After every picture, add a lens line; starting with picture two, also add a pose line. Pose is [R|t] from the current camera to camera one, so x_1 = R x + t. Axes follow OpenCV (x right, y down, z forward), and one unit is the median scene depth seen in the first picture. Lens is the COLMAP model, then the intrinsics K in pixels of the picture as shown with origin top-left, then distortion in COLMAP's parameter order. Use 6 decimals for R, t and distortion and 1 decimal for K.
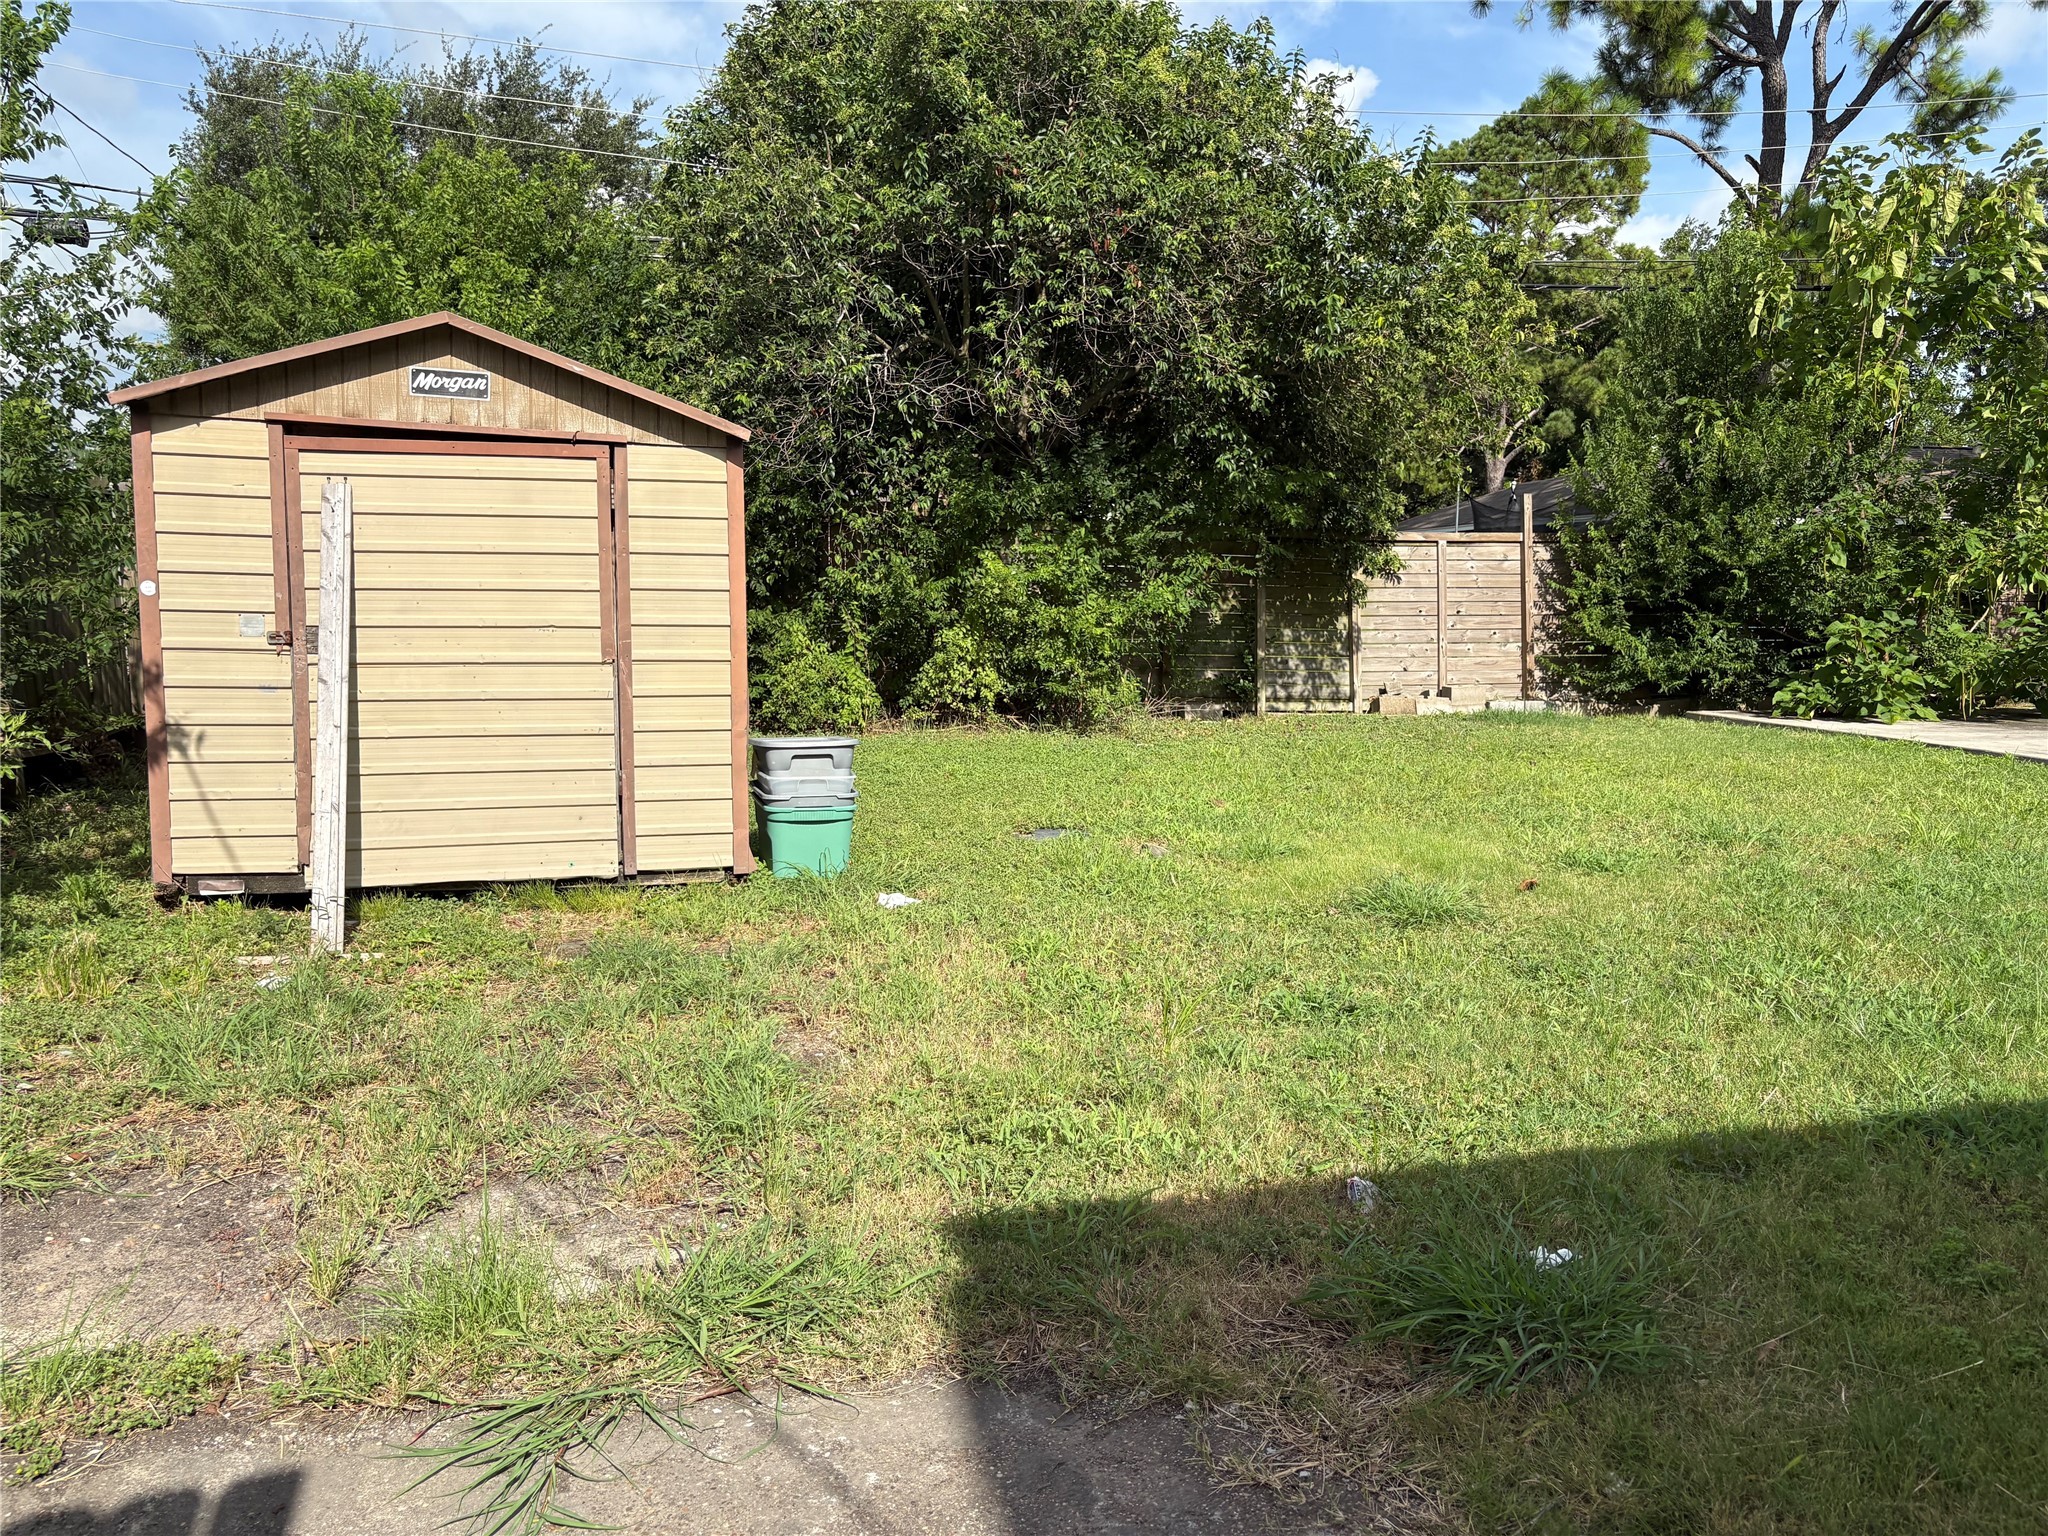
lens RADIAL K [[1564.4, 0, 1020.9], [0, 1564.4, 787.3], [0, 0, 1]] dist [0.049108, -0.055020]
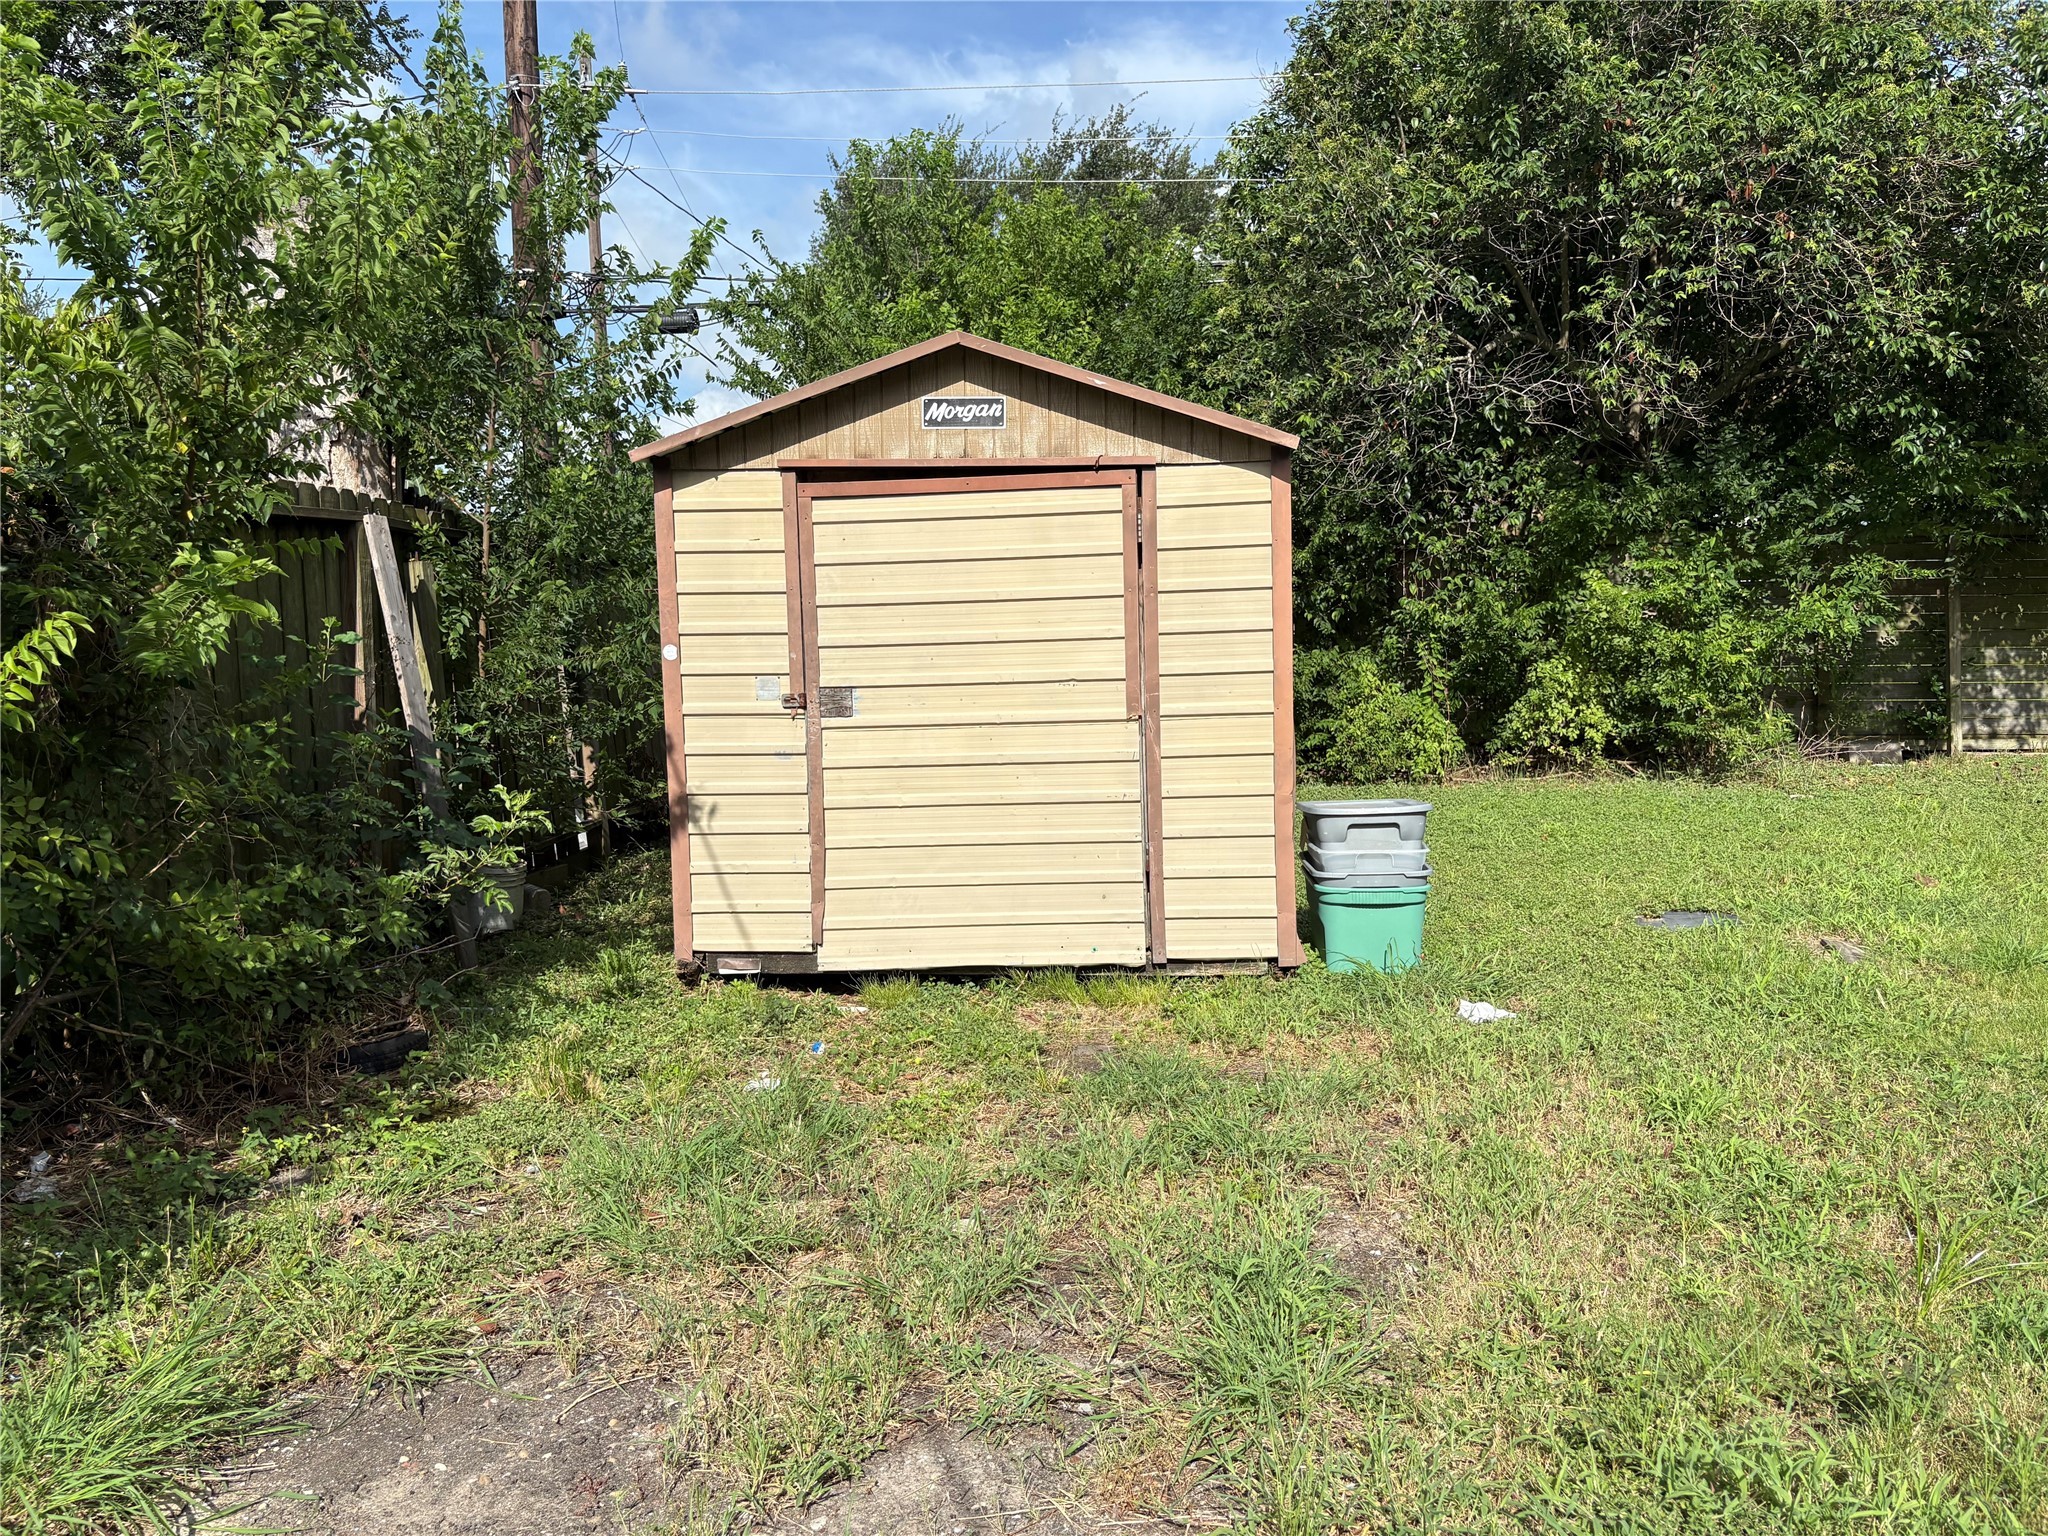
lens RADIAL K [[1564.4, 0, 1024.7], [0, 1564.4, 773.3], [0, 0, 1]] dist [0.049108, -0.055020]
pose [[0.934720, -0.007418, -0.355308, -0.007741], [-0.004267, 0.999476, -0.032094, -0.012560], [0.355360, 0.031515, 0.934198, 0.103451]]
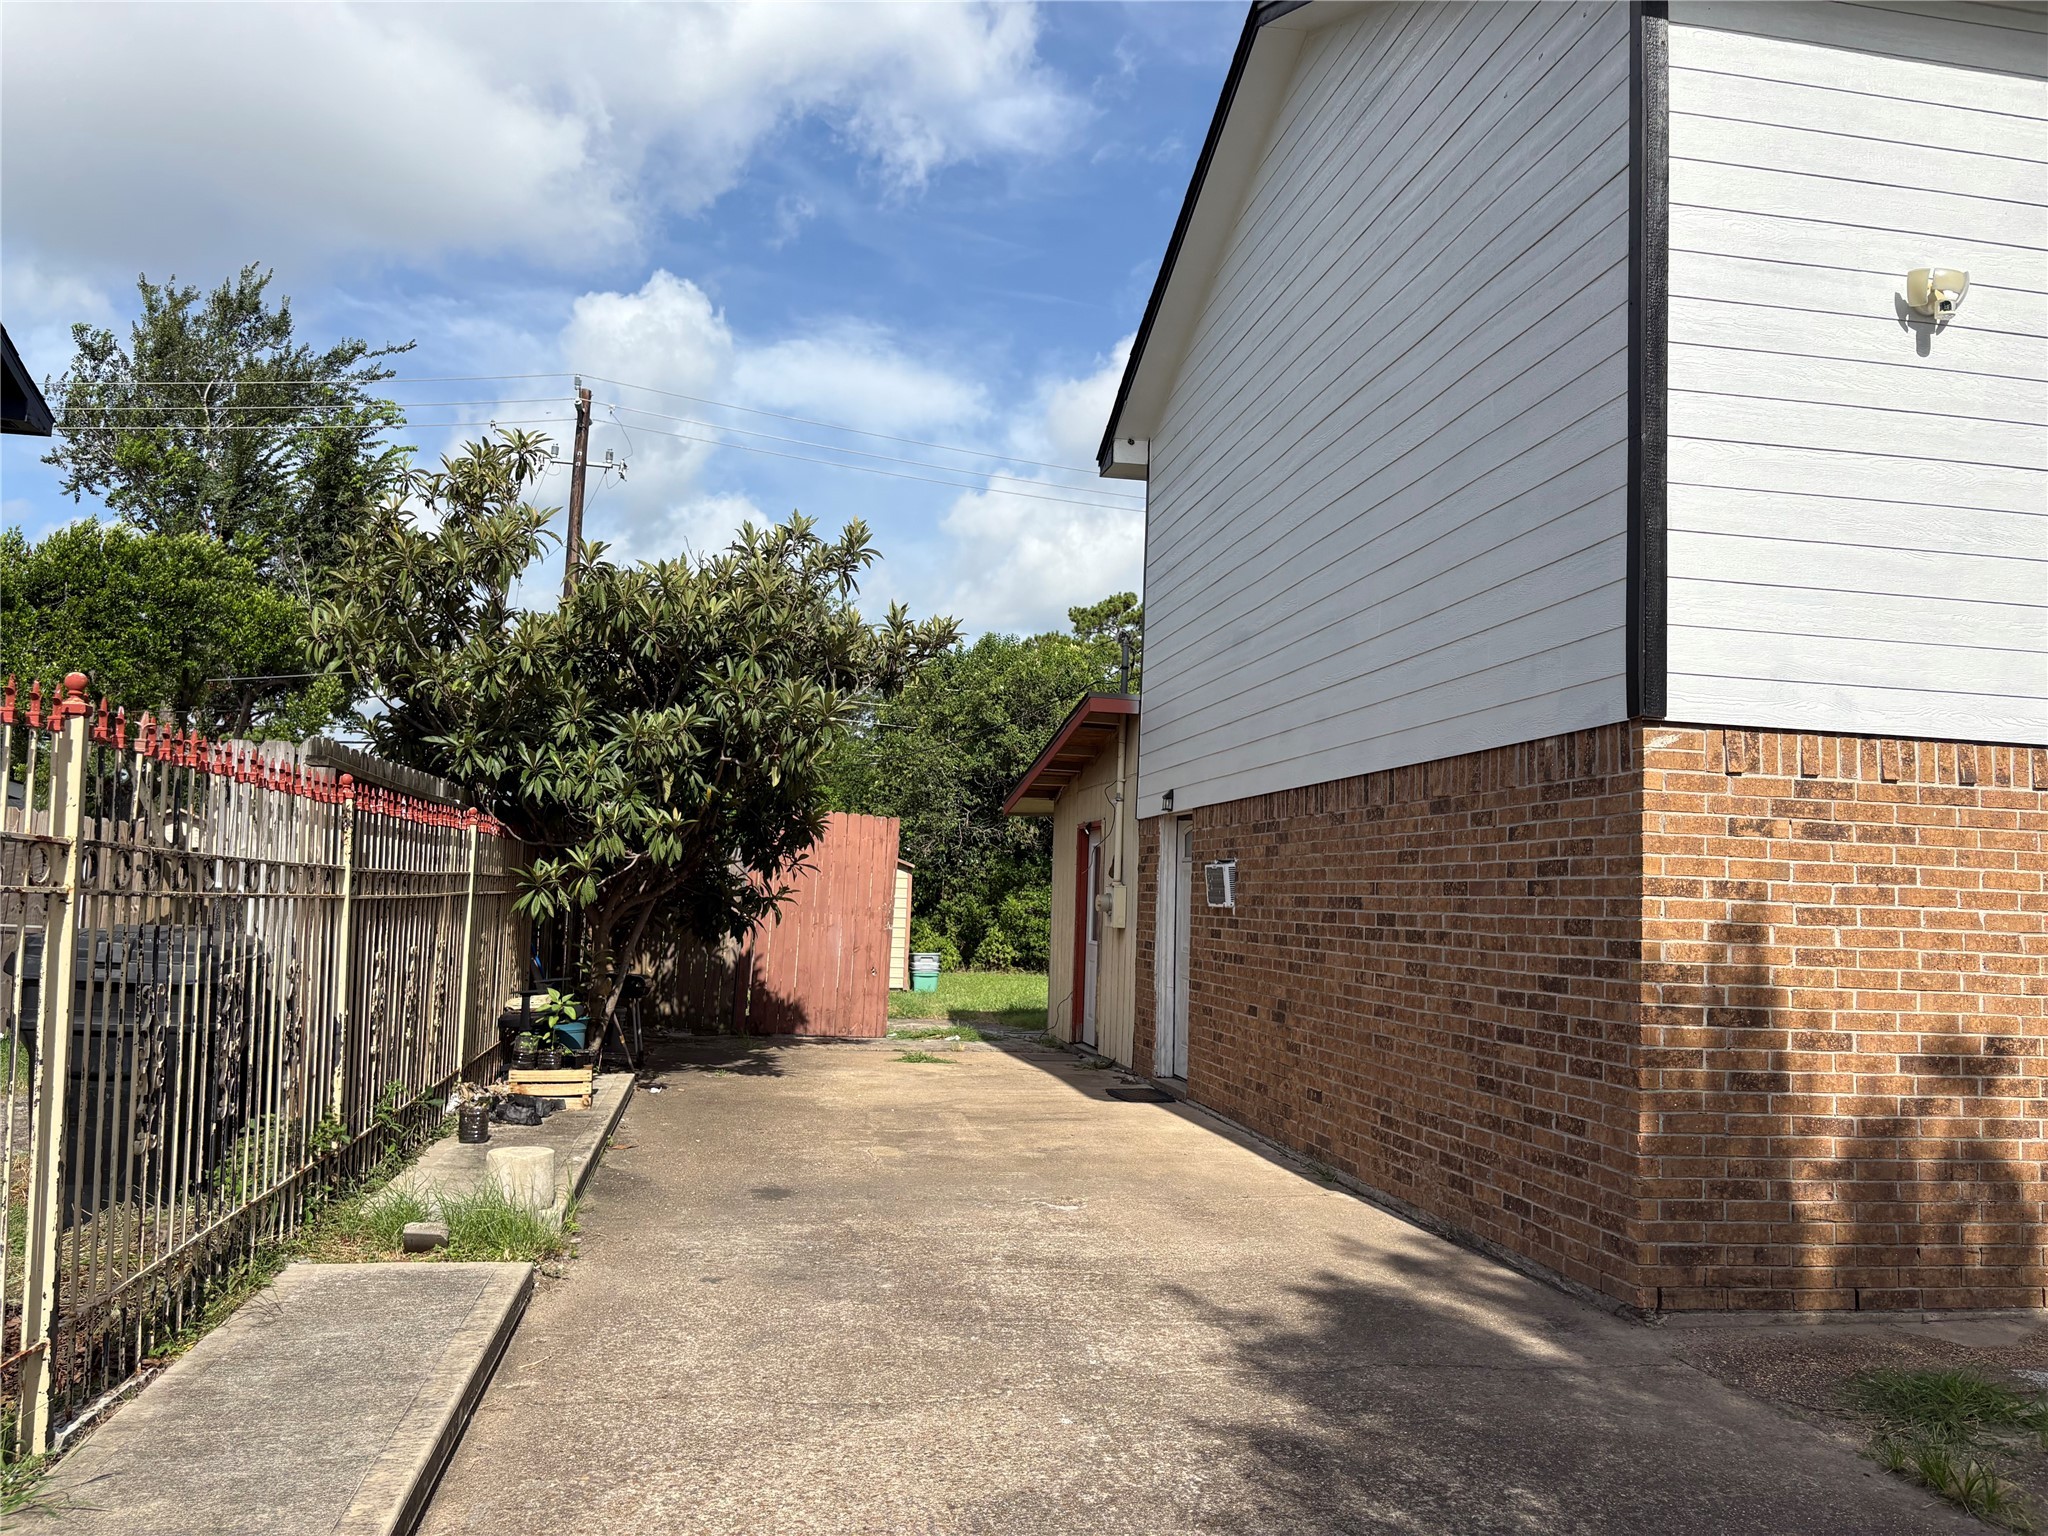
lens RADIAL K [[1564.4, 0, 1032.9], [0, 1564.4, 774.0], [0, 0, 1]] dist [0.049108, -0.055020]
pose [[0.996686, 0.018445, -0.079227, 0.231554], [-0.034860, 0.976838, -0.211121, 0.194926], [0.073498, 0.213183, 0.974244, -1.547735]]
